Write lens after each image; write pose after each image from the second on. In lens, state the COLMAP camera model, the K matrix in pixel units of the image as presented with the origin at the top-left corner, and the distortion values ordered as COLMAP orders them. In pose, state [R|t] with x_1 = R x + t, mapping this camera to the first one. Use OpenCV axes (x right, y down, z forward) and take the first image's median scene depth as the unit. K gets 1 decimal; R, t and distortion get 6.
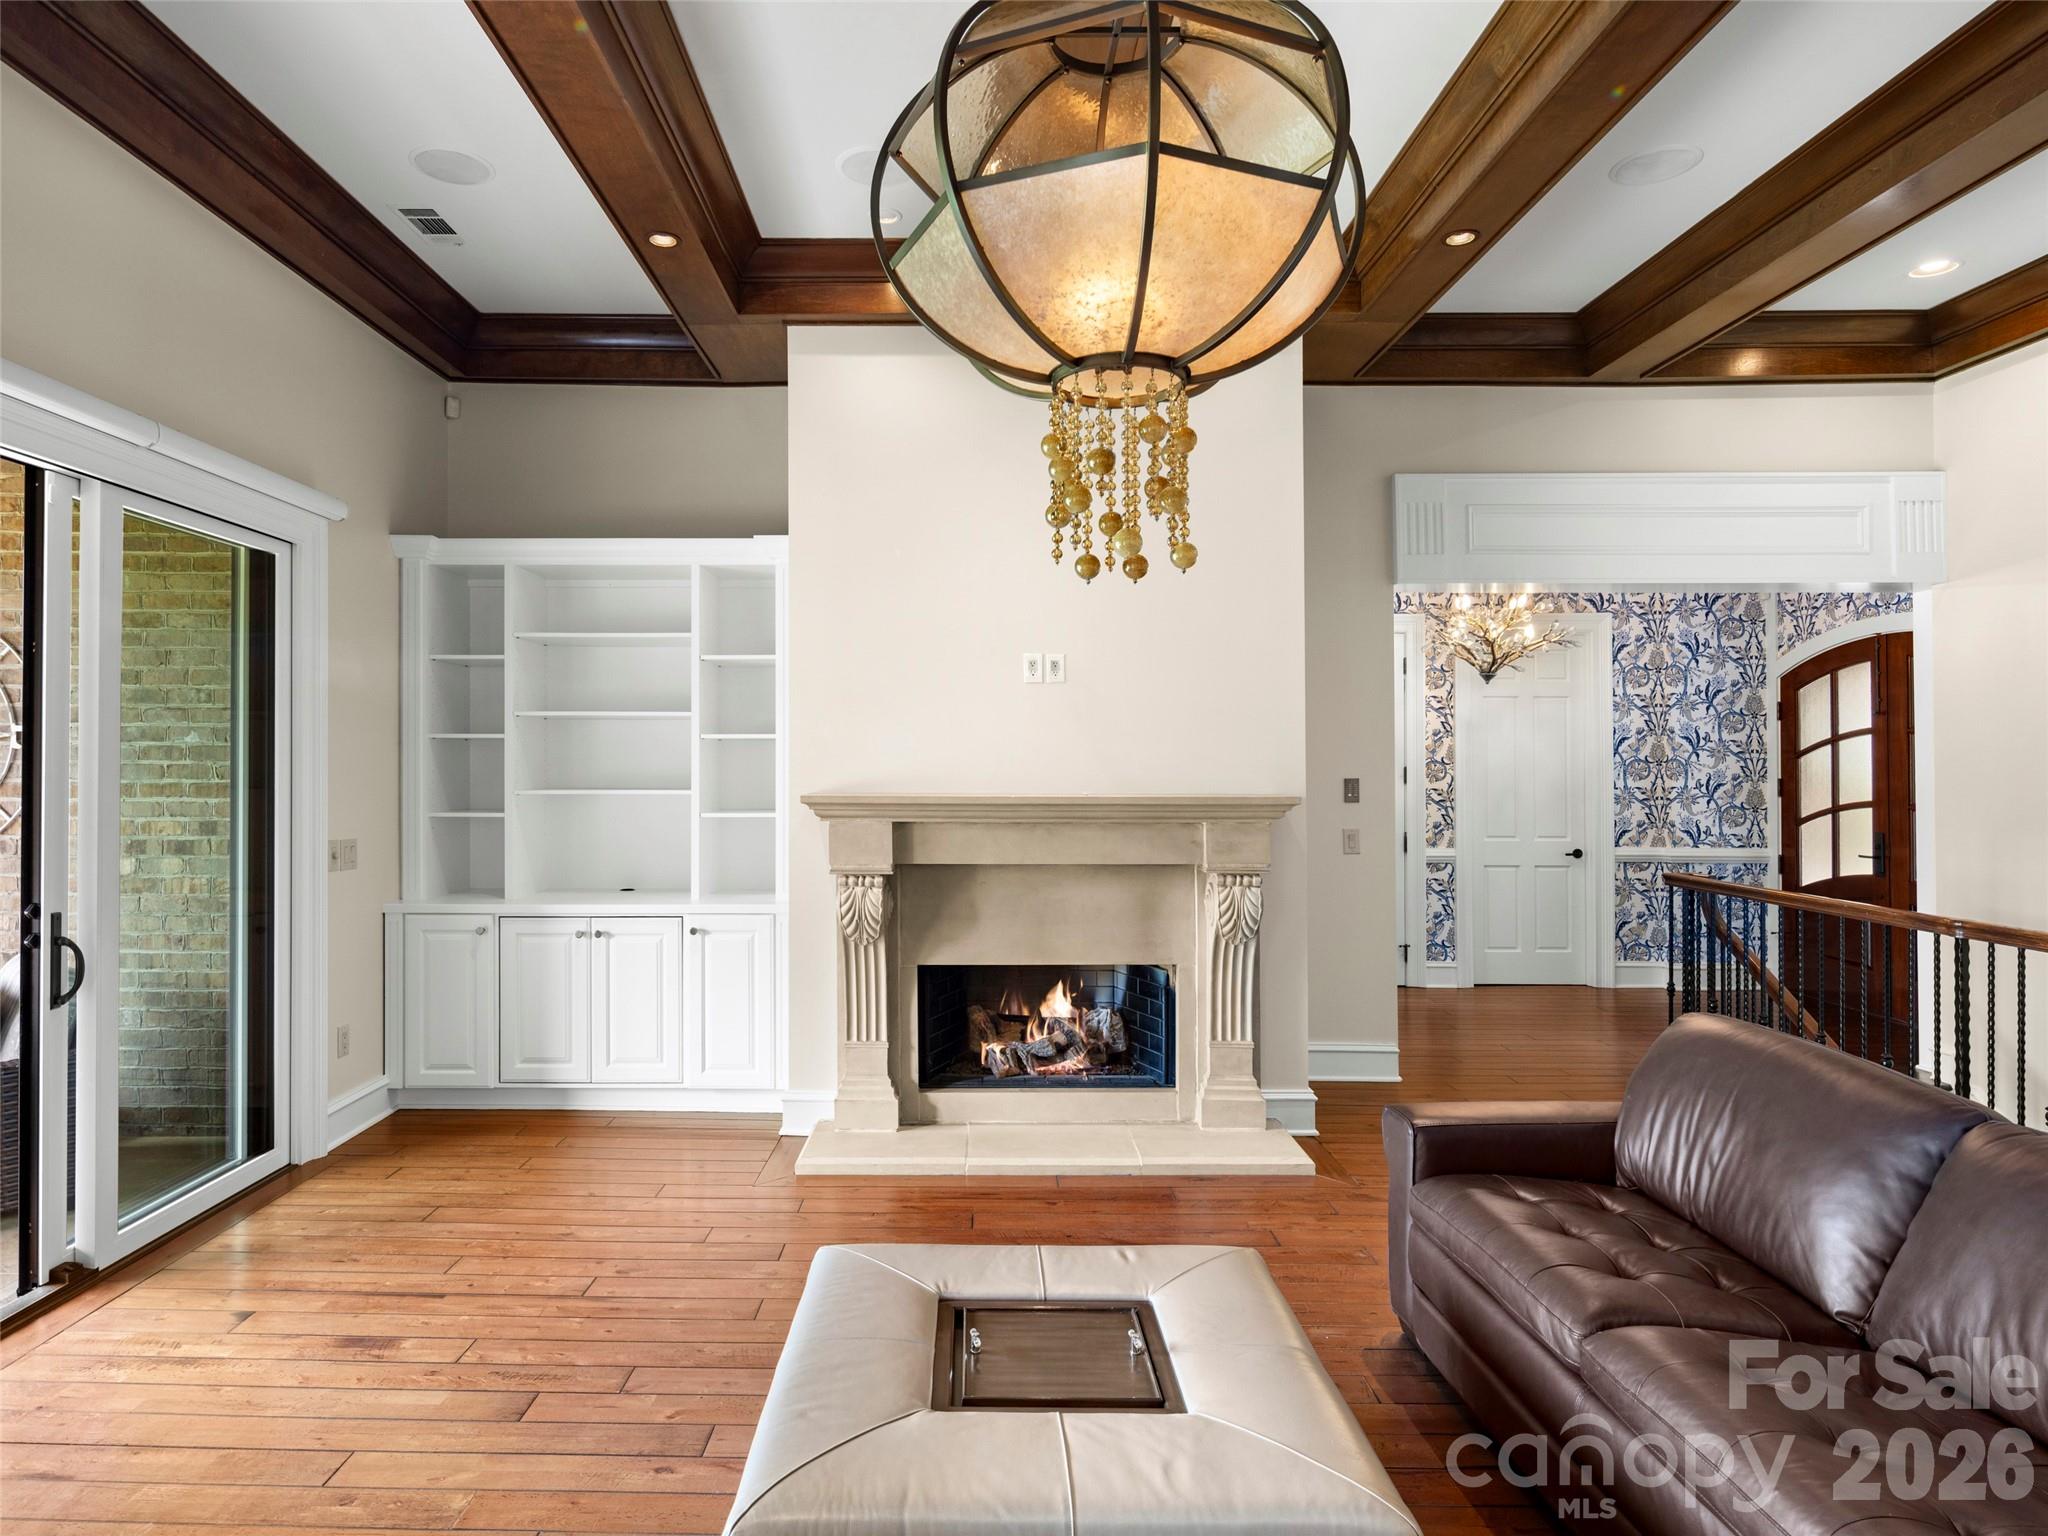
lens RADIAL K [[1168.3, 0, 958.1], [0, 1168.3, 753.3], [0, 0, 1]] dist [0.000708, -0.001051]
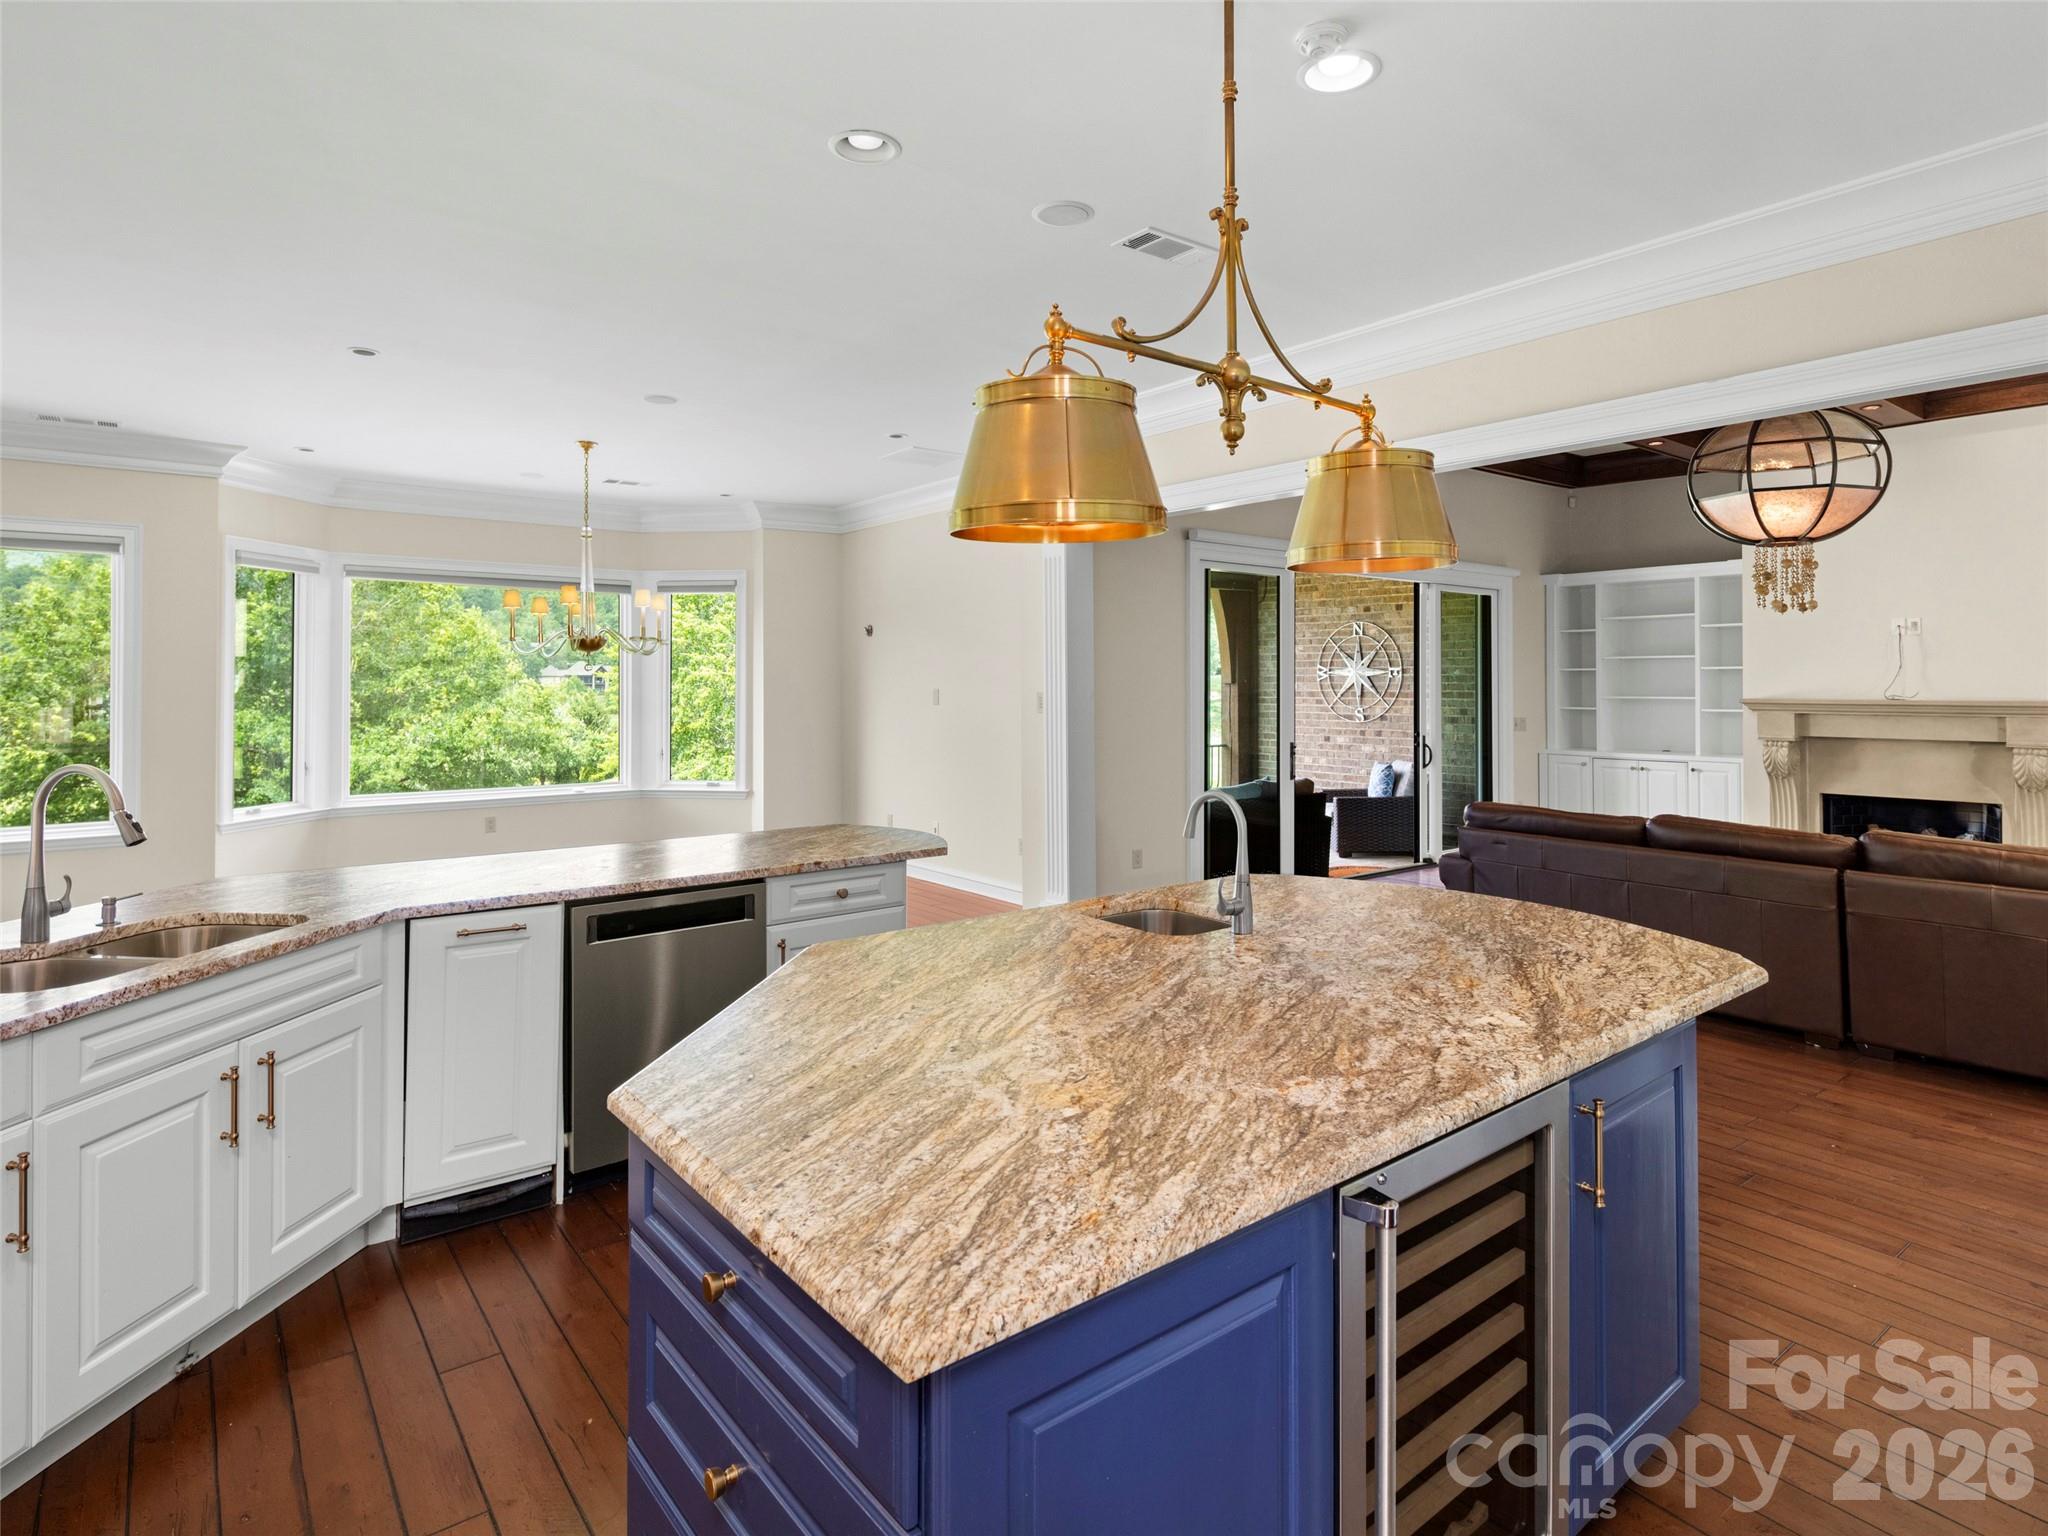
lens RADIAL K [[1118.7, 0, 1063.6], [0, 1118.7, 680.3], [0, 0, 1]] dist [0.006580, -0.005455]
pose [[0.636111, -0.005270, -0.771580, 0.549814], [0.010638, 0.999942, 0.001940, -0.009983], [0.771524, -0.009442, 0.636130, -0.996598]]
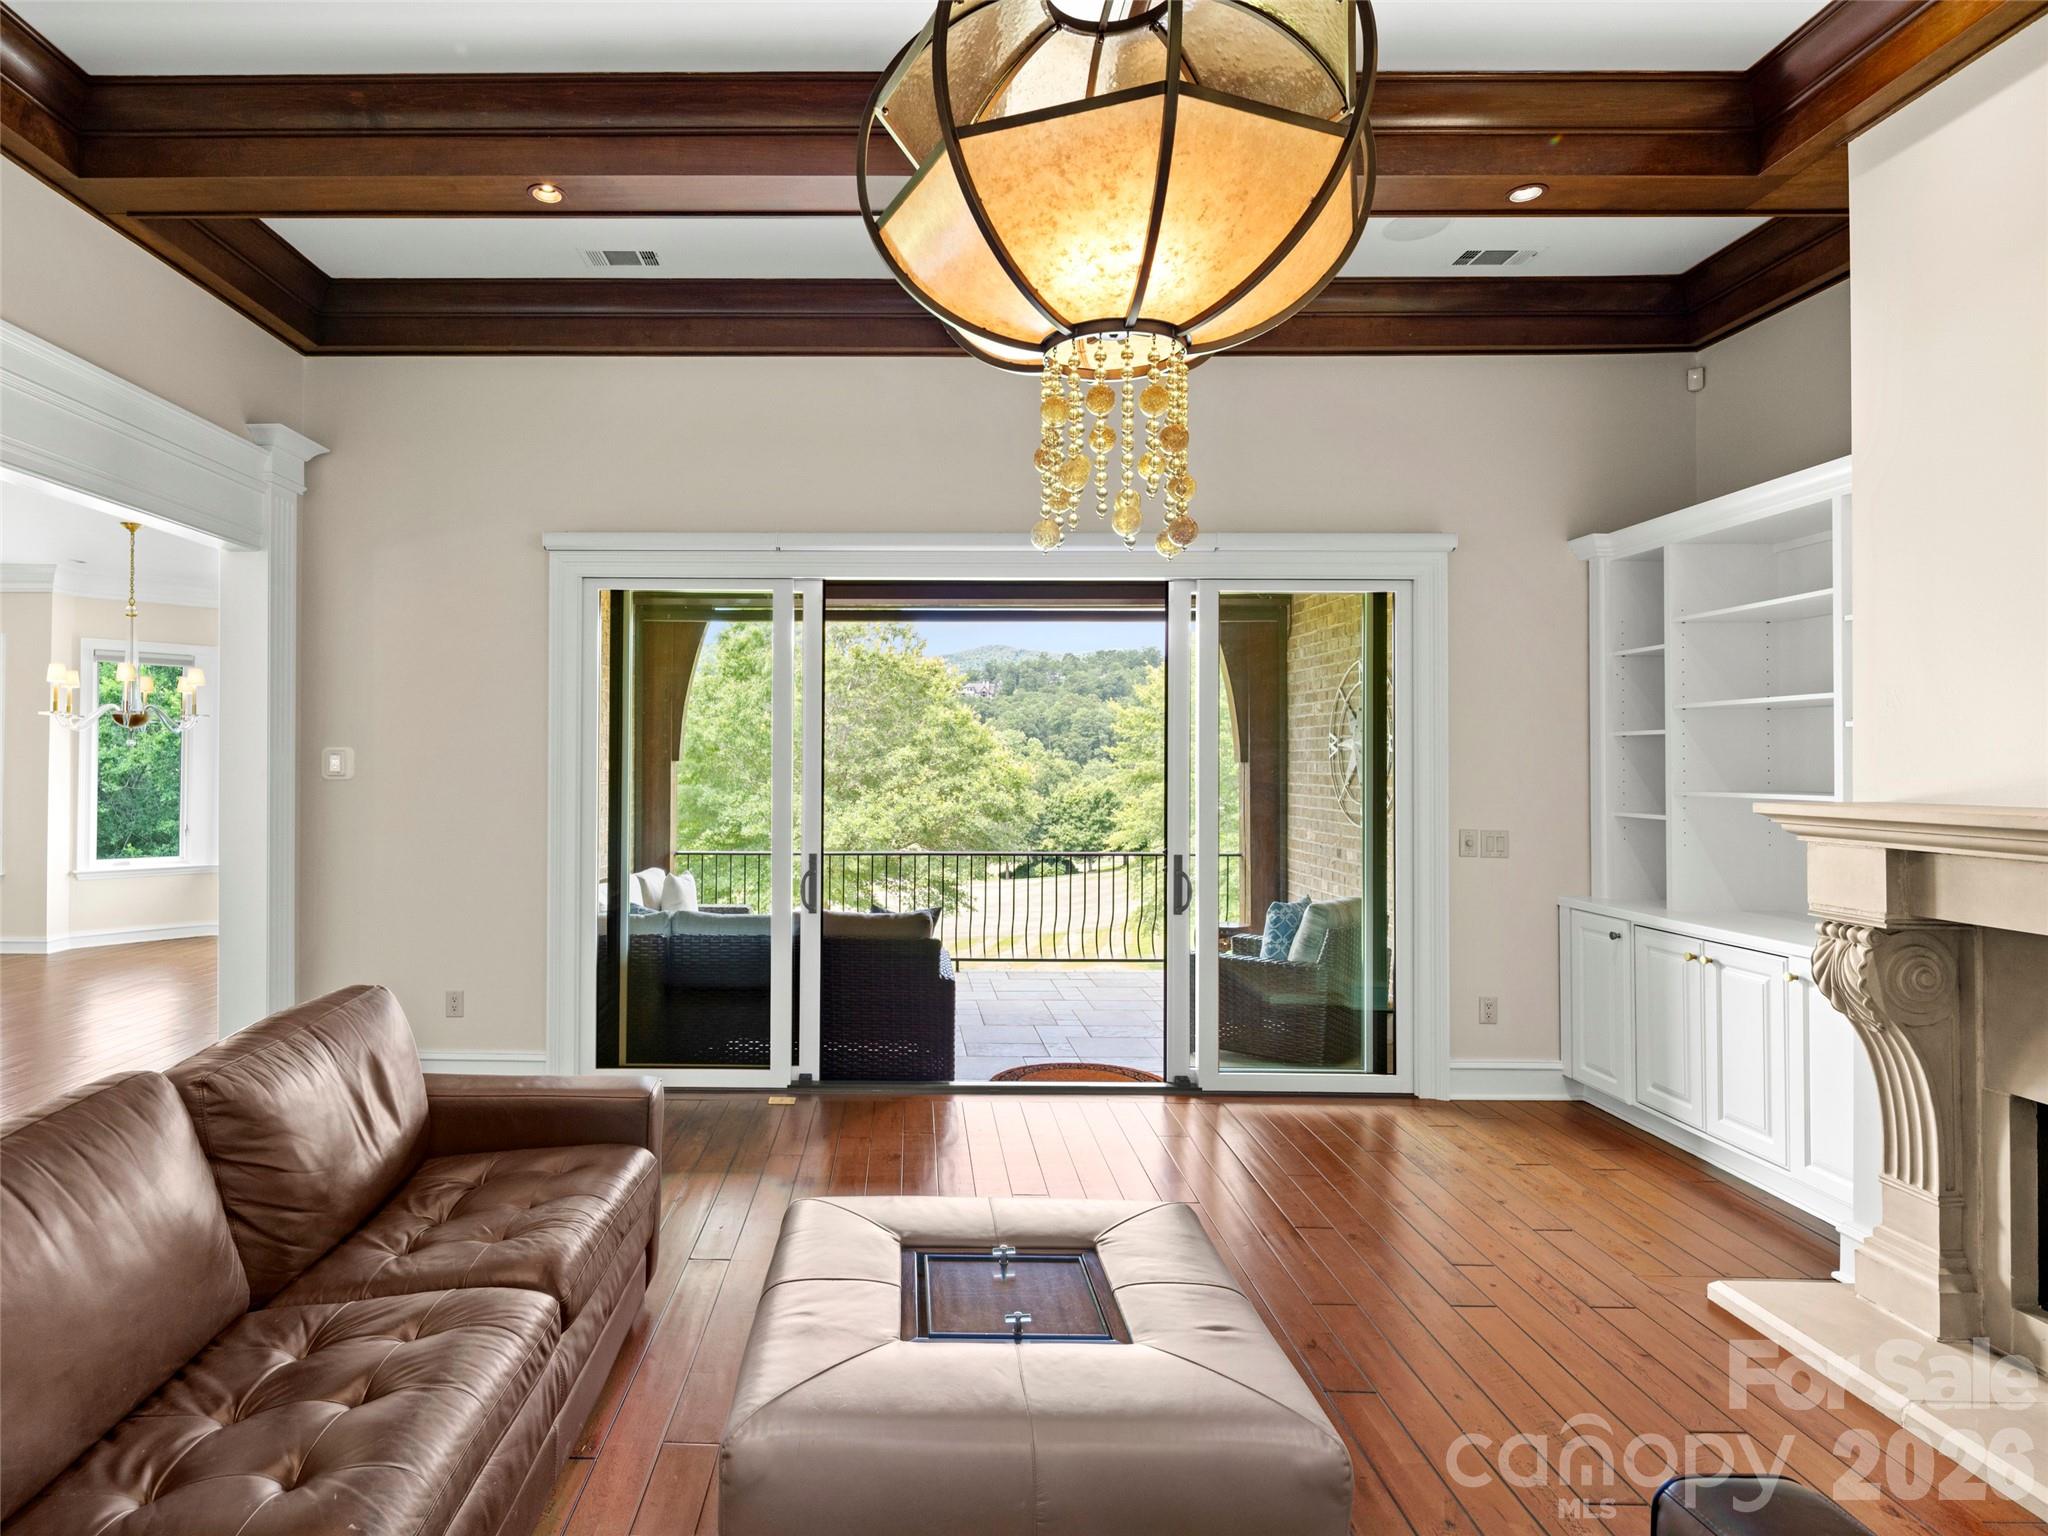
lens RADIAL K [[1118.7, 0, 884.4], [0, 1118.7, 746.2], [0, 0, 1]] dist [0.006580, -0.005455]
pose [[-0.002842, -0.017709, -0.999839, 0.527154], [0.007514, 0.999815, -0.017730, 0.008257], [0.999968, -0.007563, -0.002708, 0.411461]]
